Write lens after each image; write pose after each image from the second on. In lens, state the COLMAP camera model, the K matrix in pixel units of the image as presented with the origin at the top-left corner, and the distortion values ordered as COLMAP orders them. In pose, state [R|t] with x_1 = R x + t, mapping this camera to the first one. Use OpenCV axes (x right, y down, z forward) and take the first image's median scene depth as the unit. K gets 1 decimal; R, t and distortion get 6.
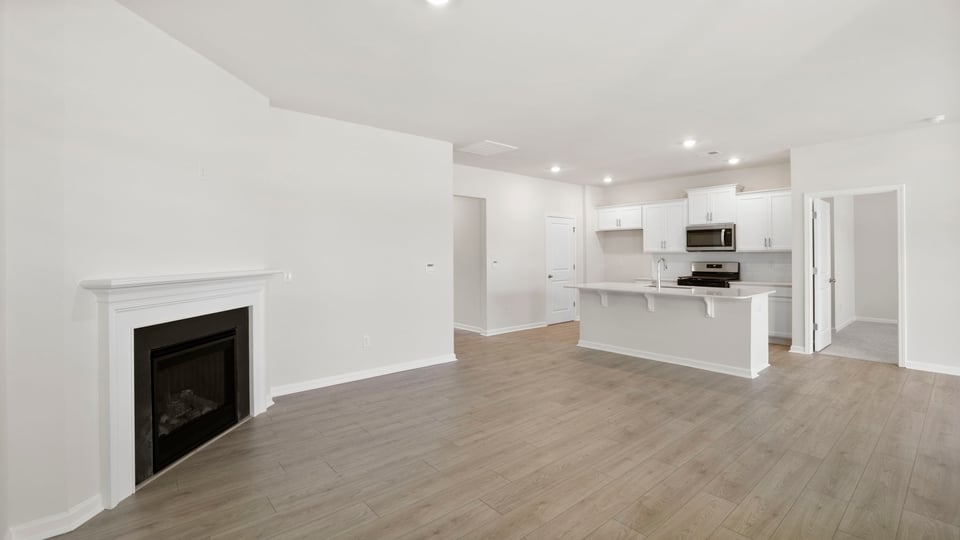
lens RADIAL K [[415.9, 0, 475.4], [0, 415.9, 255.8], [0, 0, 1]] dist [-0.039876, 0.012920]
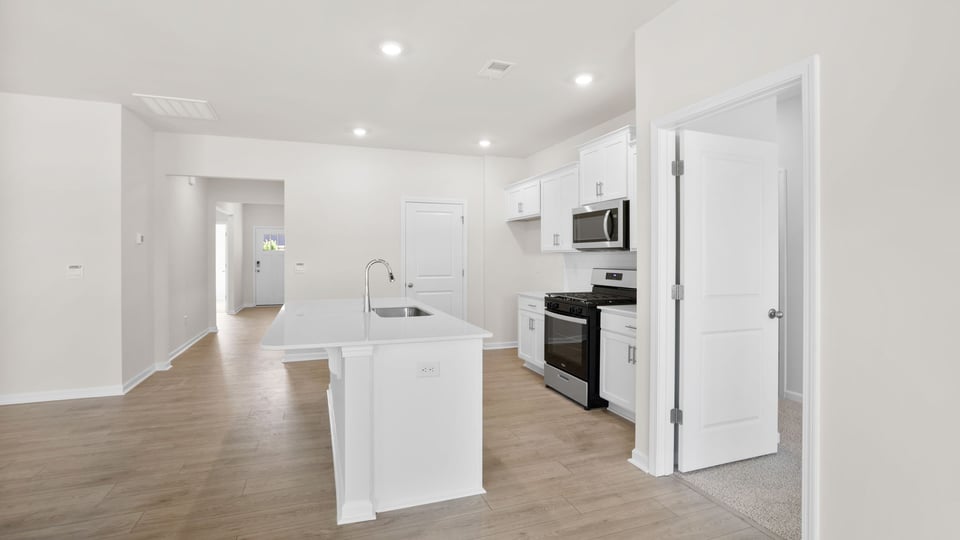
lens RADIAL K [[440.9, 0, 472.6], [0, 440.9, 258.9], [0, 0, 1]] dist [-0.021194, 0.002392]
pose [[0.939947, 0.006631, -0.341256, 0.667708], [-0.005268, 0.999974, 0.004920, -0.000719], [0.341280, -0.002827, 0.939958, 0.397964]]
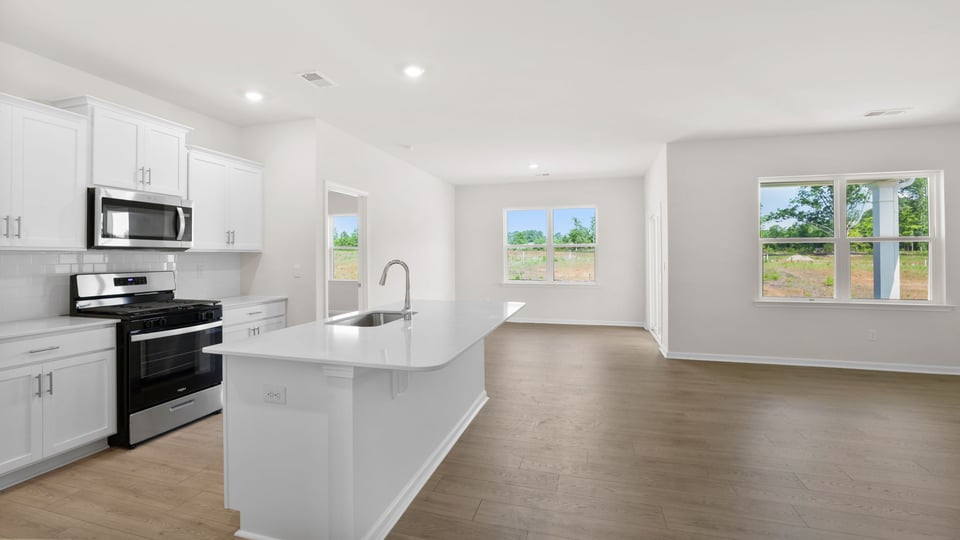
lens RADIAL K [[415.9, 0, 462.5], [0, 415.9, 254.7], [0, 0, 1]] dist [-0.039876, 0.012920]
pose [[-0.547494, 0.008588, 0.836765, -0.023791], [0.005567, 0.999963, -0.006620, 0.000274], [-0.836791, 0.001034, -0.547521, 1.034036]]
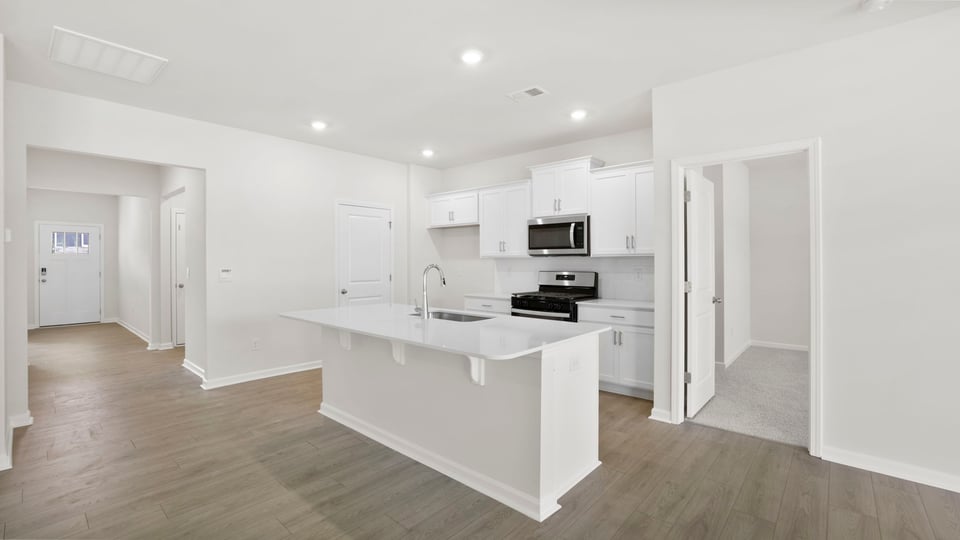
lens RADIAL K [[415.9, 0, 470.0], [0, 415.9, 262.6], [0, 0, 1]] dist [-0.039876, 0.012920]
pose [[0.990037, 0.003326, 0.140766, 0.357726], [-0.003354, 0.999994, -0.000034, 0.001072], [-0.140765, -0.000438, 0.990043, 0.365506]]
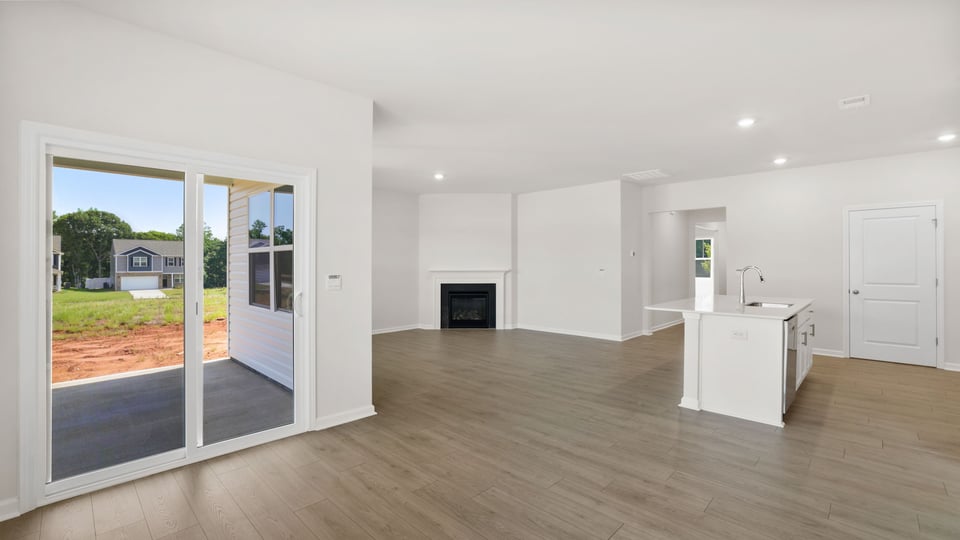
lens RADIAL K [[415.9, 0, 472.3], [0, 415.9, 261.8], [0, 0, 1]] dist [-0.039876, 0.012920]
pose [[0.103047, -0.001964, -0.994675, 1.011476], [-0.001742, 0.999996, -0.002155, -0.001939], [0.994675, 0.001955, 0.103043, 0.319260]]
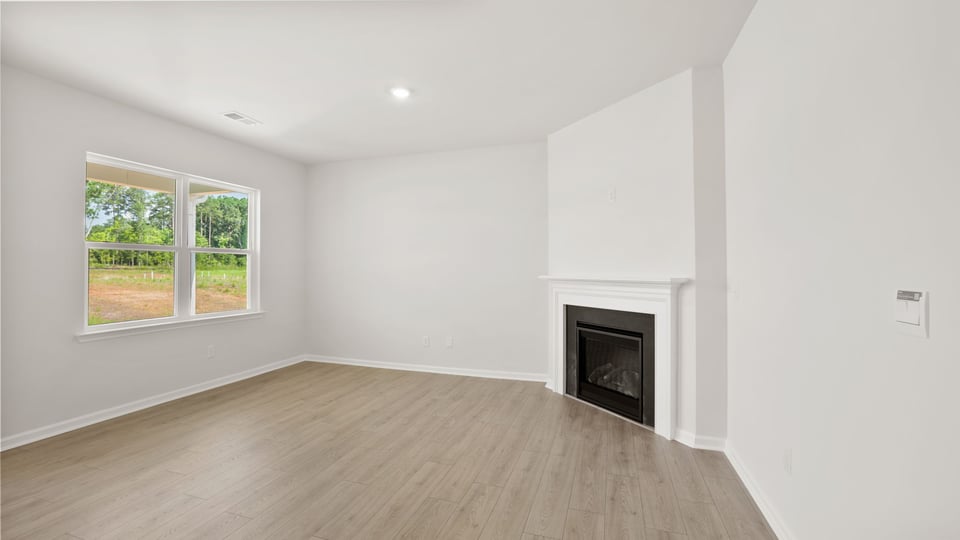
lens RADIAL K [[415.9, 0, 474.3], [0, 415.9, 262.2], [0, 0, 1]] dist [-0.039876, 0.012920]
pose [[-0.851459, 0.000035, -0.524420, 0.165615], [0.007354, 0.999902, -0.011872, 0.004019], [0.524369, -0.013965, -0.851377, 0.842800]]
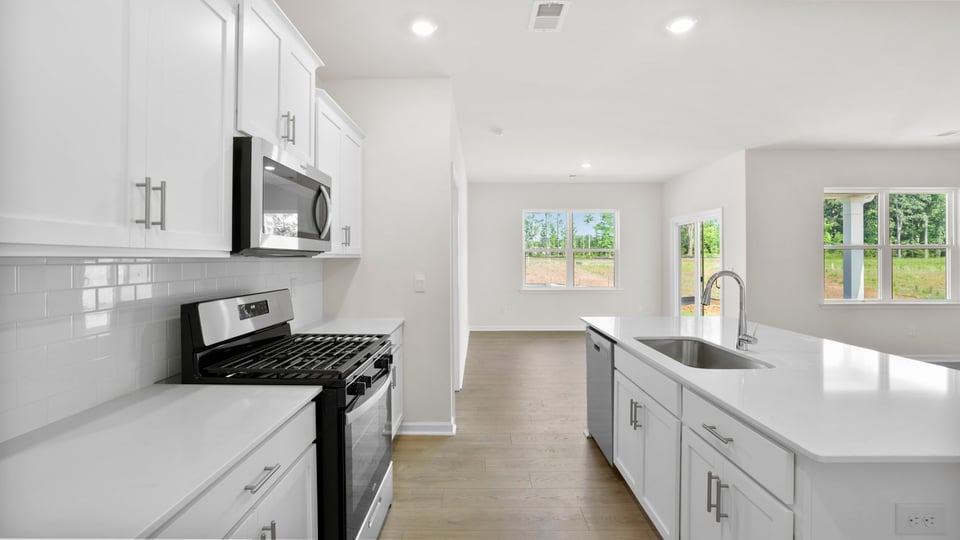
lens RADIAL K [[415.9, 0, 472.9], [0, 415.9, 257.6], [0, 0, 1]] dist [-0.039876, 0.012920]
pose [[-0.758501, 0.009452, 0.651603, 0.323402], [0.006962, 0.999955, -0.006401, -0.006608], [-0.651635, -0.000318, -0.758533, 1.227485]]
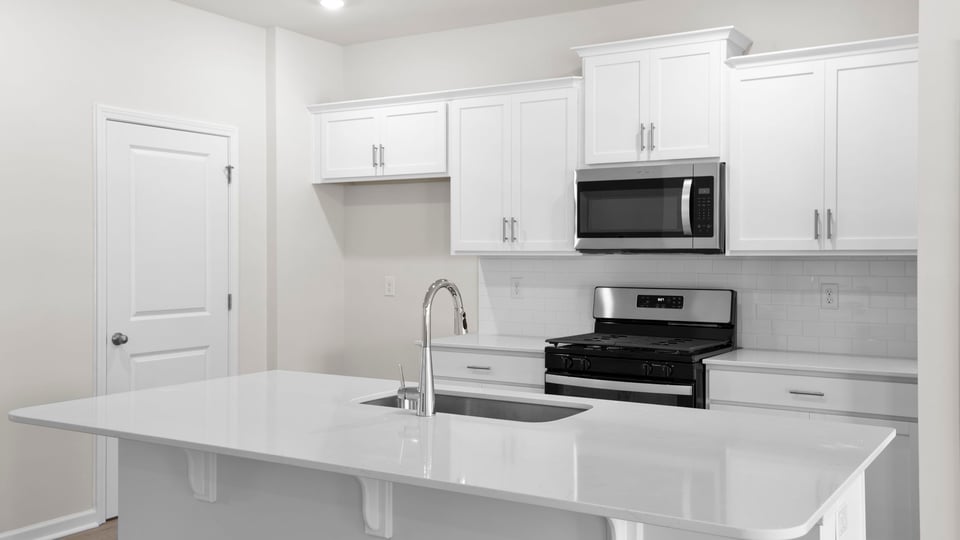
lens RADIAL K [[919.1, 0, 470.5], [0, 919.1, 248.9], [0, 0, 1]] dist [0.034168, 0.000000]
pose [[0.950907, 0.008076, 0.309371, 0.260920], [-0.005687, 0.999947, -0.008623, -0.007644], [-0.309424, 0.006440, 0.950902, 0.435377]]
